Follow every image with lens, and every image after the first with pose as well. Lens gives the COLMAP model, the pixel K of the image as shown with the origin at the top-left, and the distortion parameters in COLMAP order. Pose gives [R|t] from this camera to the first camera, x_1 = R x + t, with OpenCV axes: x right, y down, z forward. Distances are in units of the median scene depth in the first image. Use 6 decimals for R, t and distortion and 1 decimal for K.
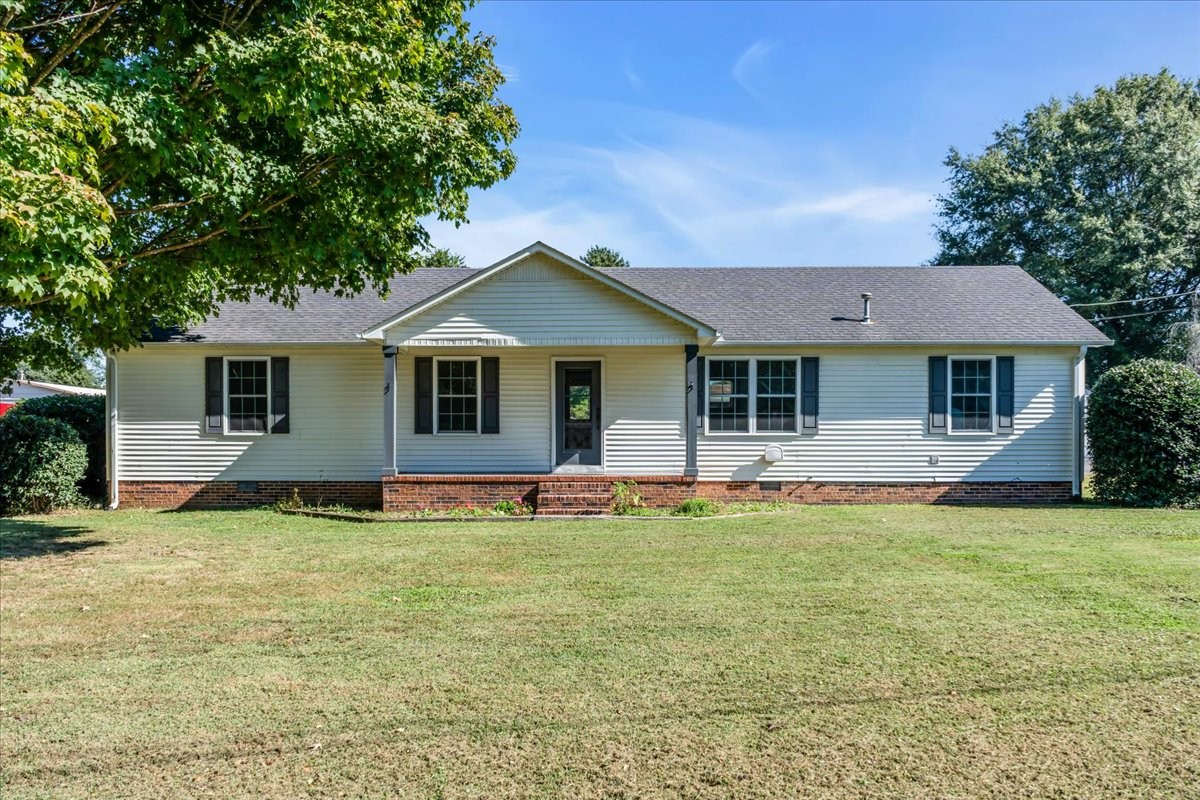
lens RADIAL K [[945.1, 0, 602.9], [0, 945.1, 419.1], [0, 0, 1]] dist [-0.010739, -0.001127]
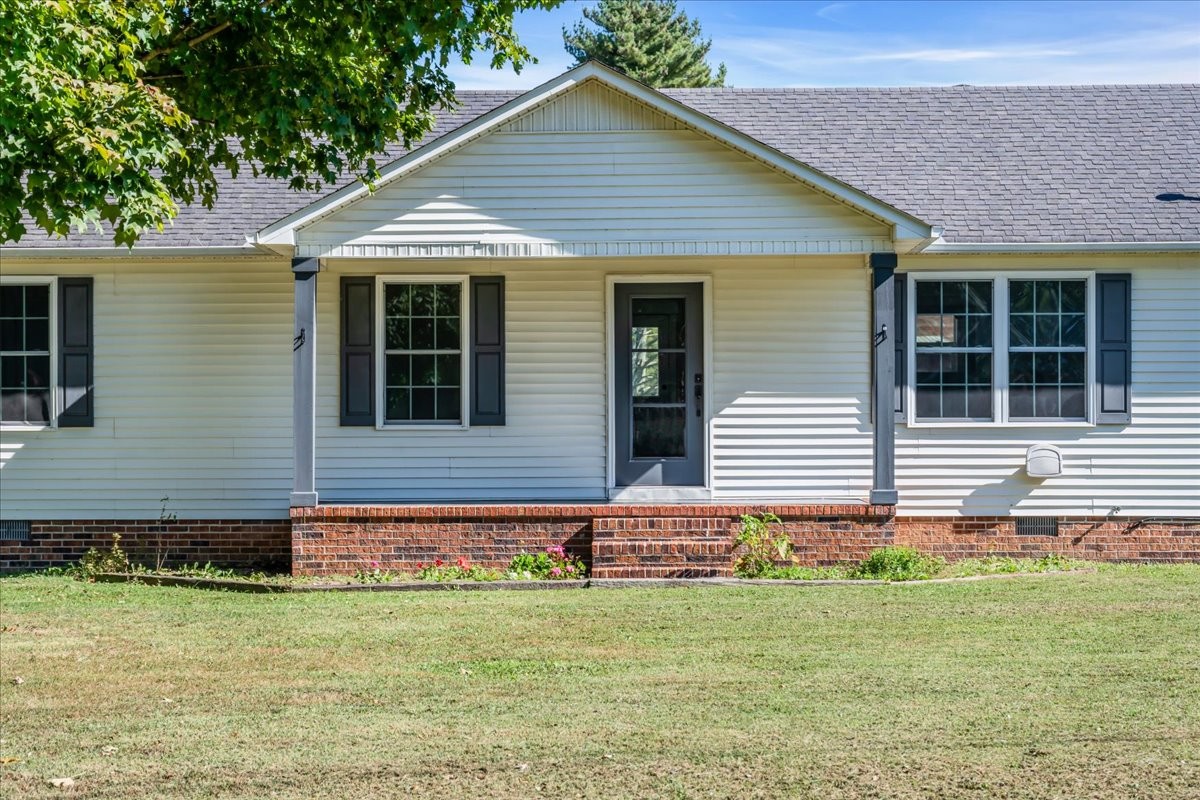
lens RADIAL K [[2383.3, 0, 598.7], [0, 2383.3, 344.4], [0, 0, 1]] dist [0.030124, 0.130924]
pose [[0.999964, -0.003870, -0.007507, -0.049670], [0.003708, 0.999762, -0.021483, -0.000532], [0.007588, 0.021455, 0.999741, -0.292532]]
